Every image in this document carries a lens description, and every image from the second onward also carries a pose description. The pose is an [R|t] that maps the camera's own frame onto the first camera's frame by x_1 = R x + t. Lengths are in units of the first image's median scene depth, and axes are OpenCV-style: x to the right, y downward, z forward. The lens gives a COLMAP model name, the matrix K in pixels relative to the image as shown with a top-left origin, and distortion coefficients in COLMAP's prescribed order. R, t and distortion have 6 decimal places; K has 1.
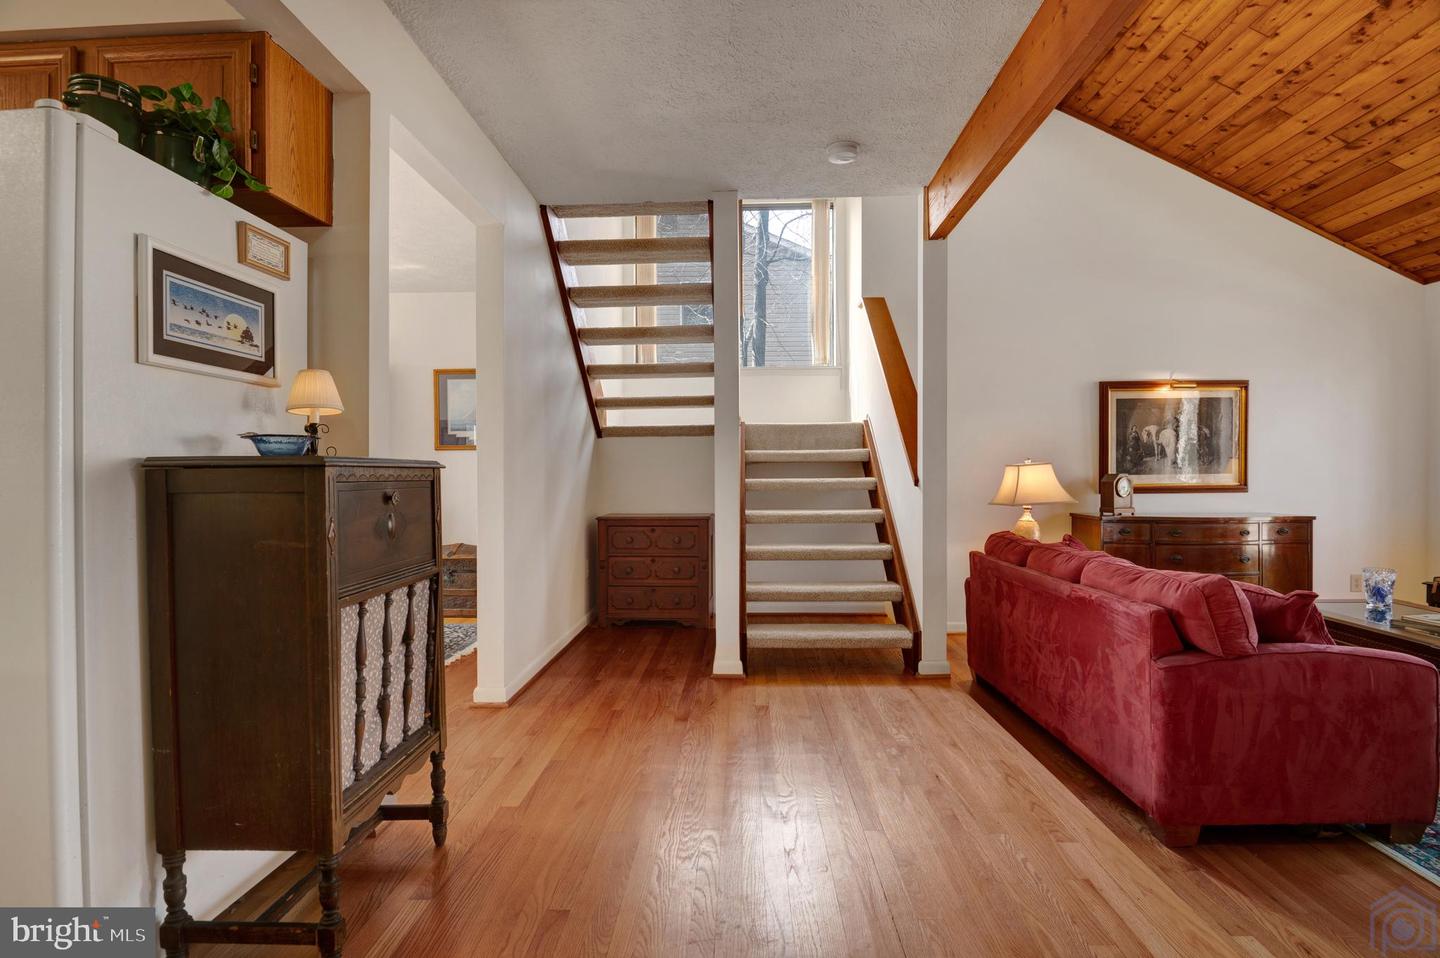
lens RADIAL K [[743.2, 0, 723.8], [0, 743.2, 474.0], [0, 0, 1]] dist [-0.008911, -0.007756]
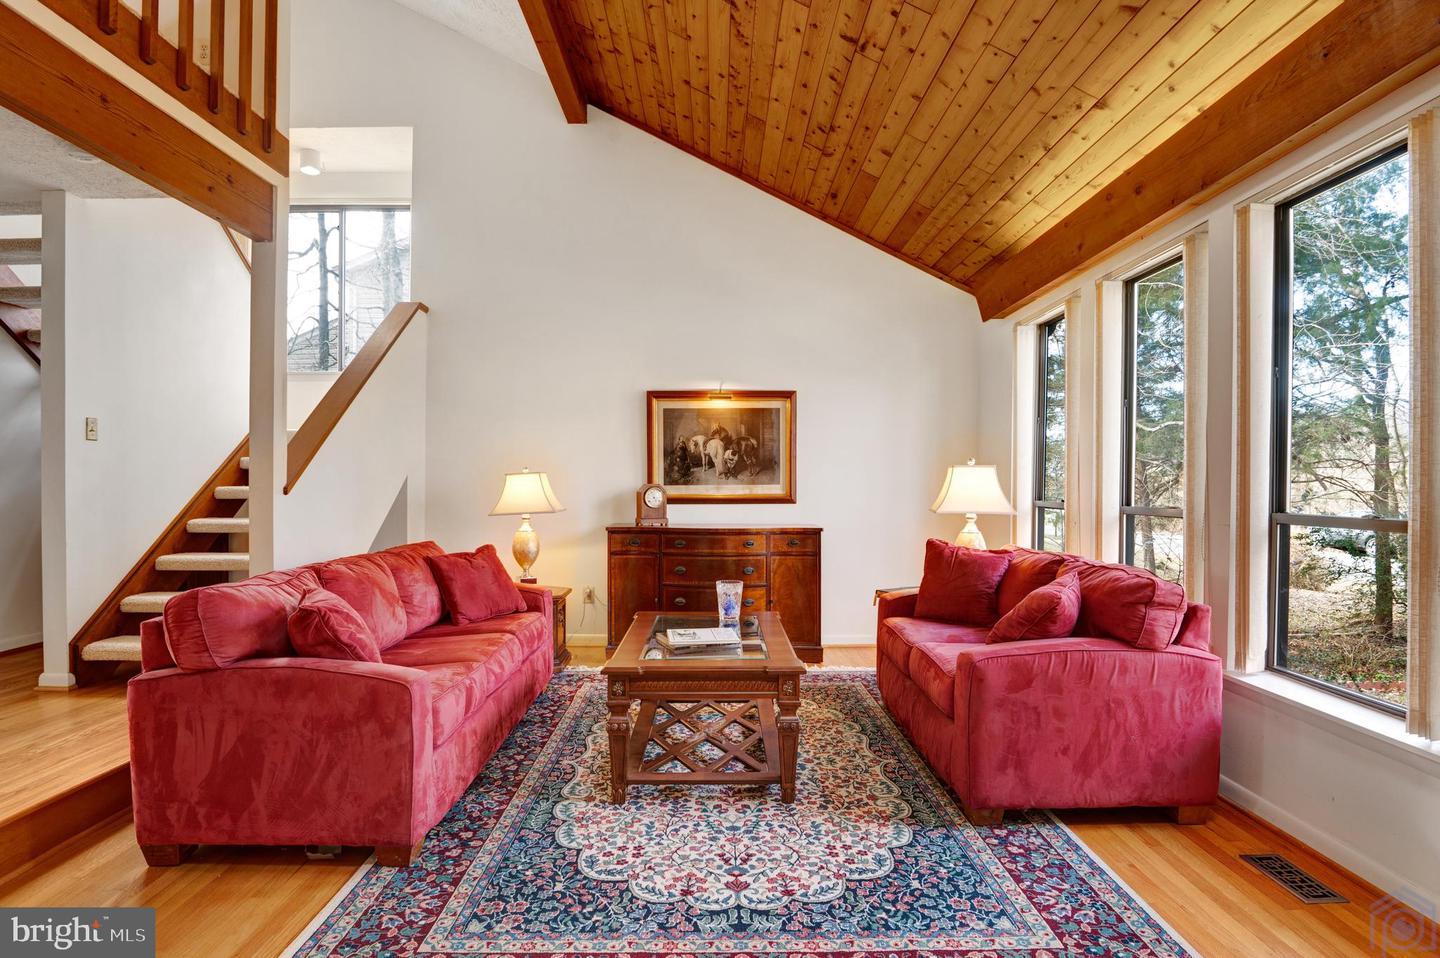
lens RADIAL K [[743.2, 0, 726.1], [0, 743.2, 490.8], [0, 0, 1]] dist [-0.008911, -0.007756]
pose [[0.999035, 0.005306, 0.043605, 0.630611], [-0.005712, 0.999941, 0.009189, -0.001258], [-0.043554, -0.009429, 0.999007, 0.001726]]
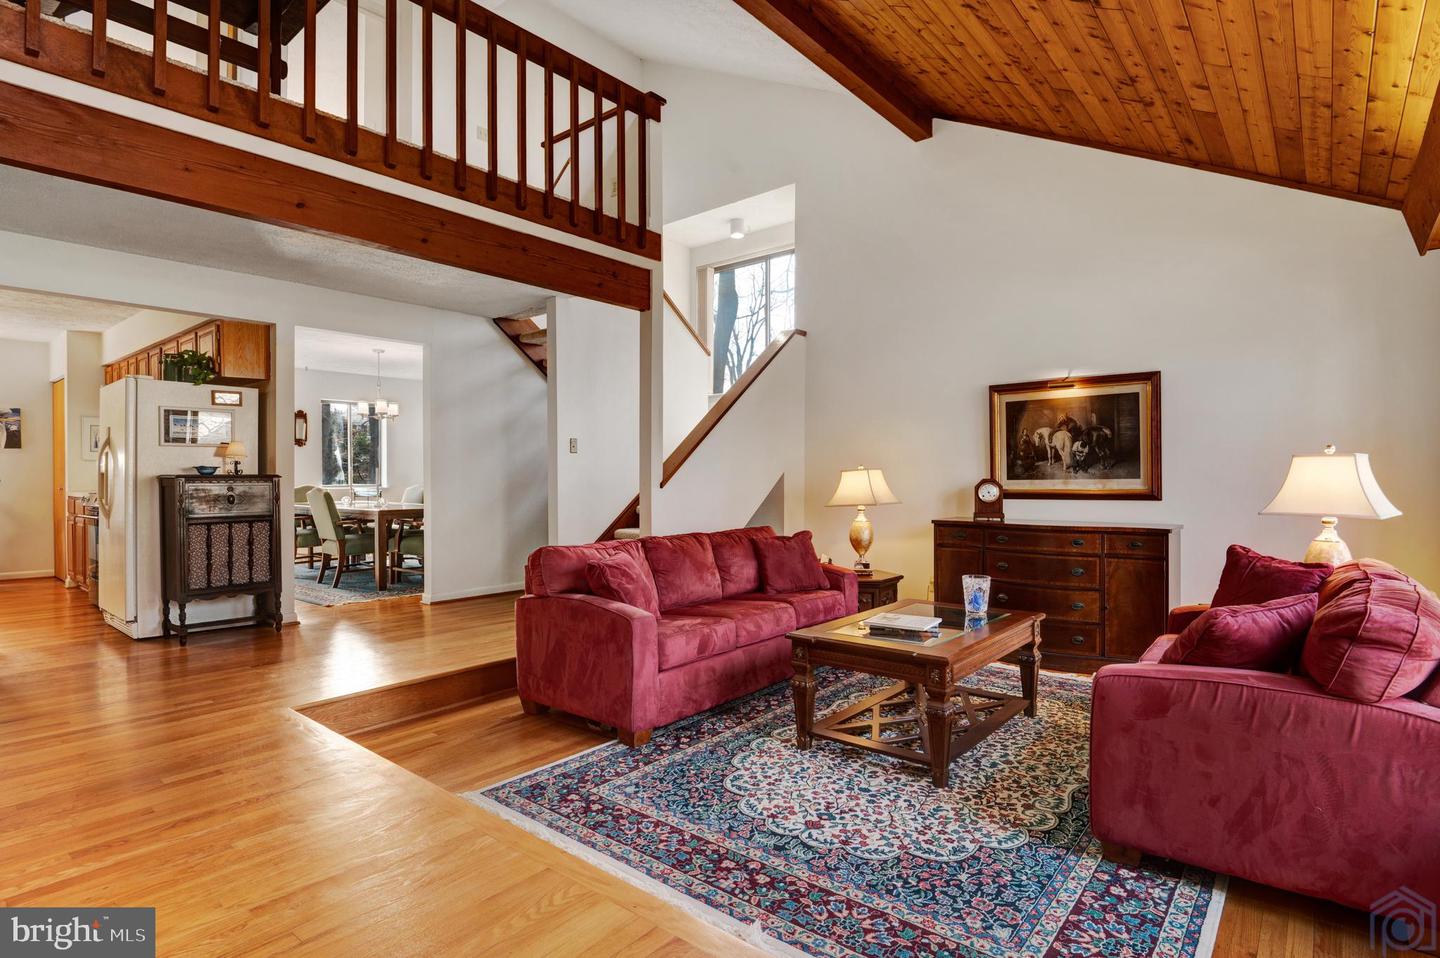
lens RADIAL K [[743.2, 0, 723.7], [0, 743.2, 481.3], [0, 0, 1]] dist [-0.008911, -0.007756]
pose [[0.786185, 0.004190, -0.617977, 0.931136], [0.000974, 0.999967, 0.008019, -0.005748], [0.617990, -0.006906, 0.786156, -0.003405]]
